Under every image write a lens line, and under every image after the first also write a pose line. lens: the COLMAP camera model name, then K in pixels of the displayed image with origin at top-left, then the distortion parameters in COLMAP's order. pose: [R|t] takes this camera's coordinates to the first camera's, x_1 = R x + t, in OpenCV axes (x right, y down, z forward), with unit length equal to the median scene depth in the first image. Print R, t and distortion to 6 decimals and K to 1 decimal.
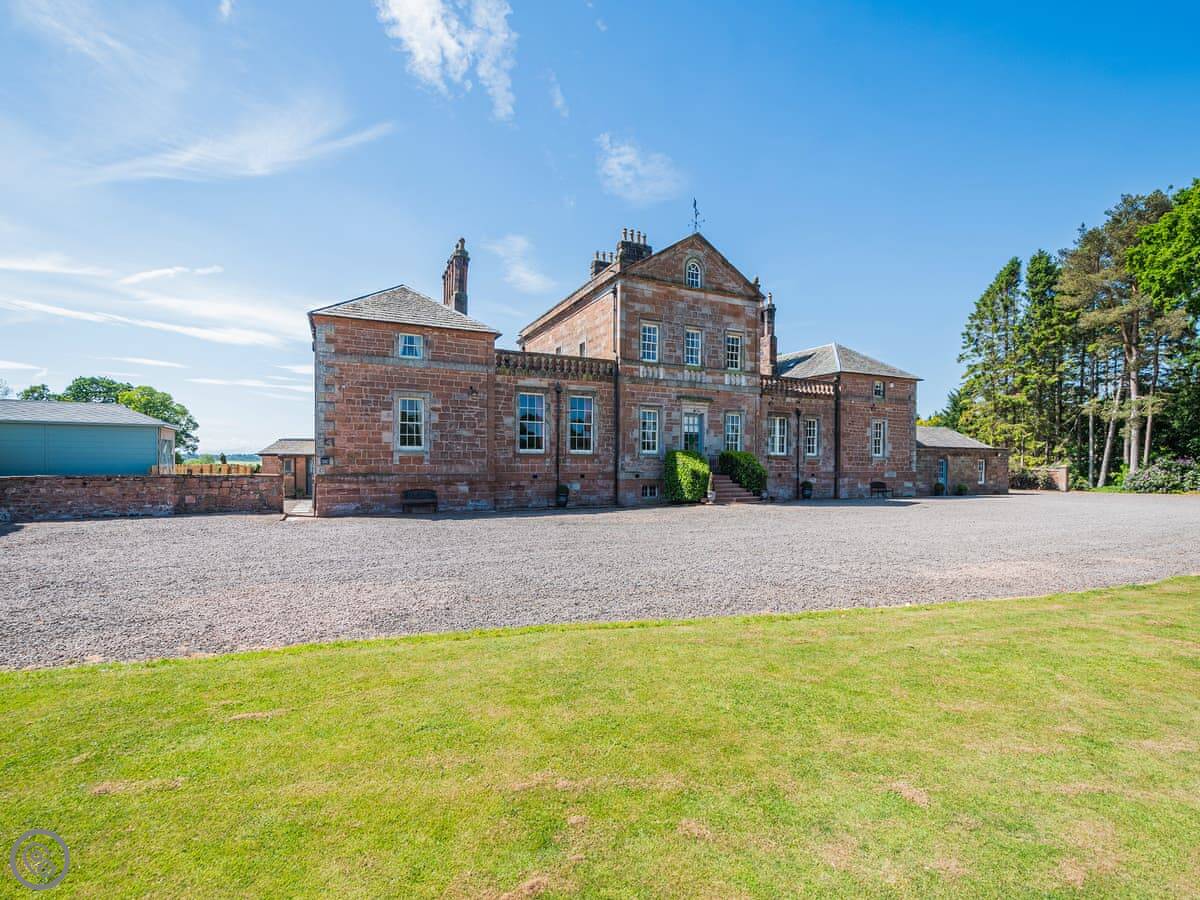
lens RADIAL K [[521.9, 0, 603.6], [0, 521.9, 465.3], [0, 0, 1]] dist [0.001034, -0.000687]
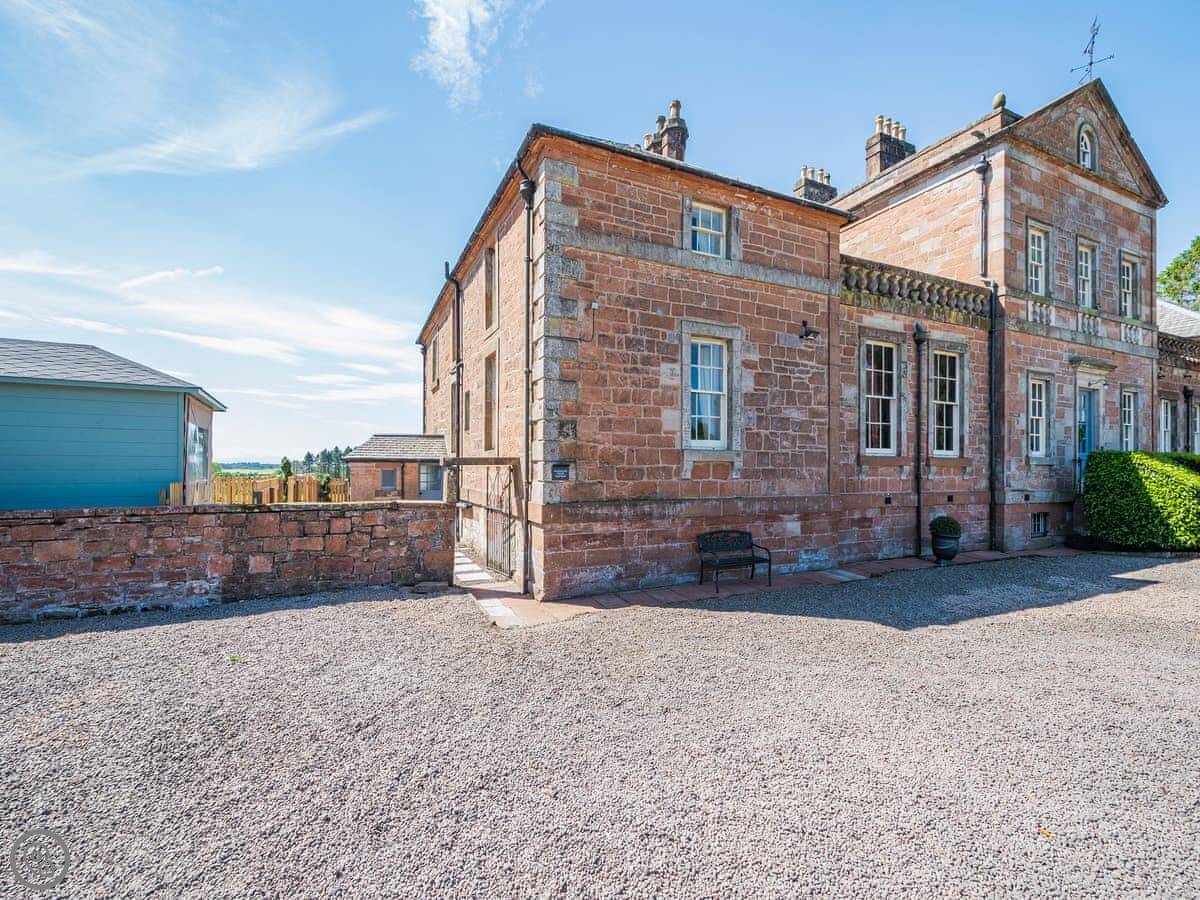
lens RADIAL K [[526.1, 0, 601.5], [0, 526.1, 468.4], [0, 0, 1]] dist [-0.000118, -0.000170]
pose [[0.999997, -0.000476, -0.002262, -0.448466], [0.000455, 0.999954, -0.009601, -0.006093], [0.002266, 0.009600, 0.999951, 0.502523]]
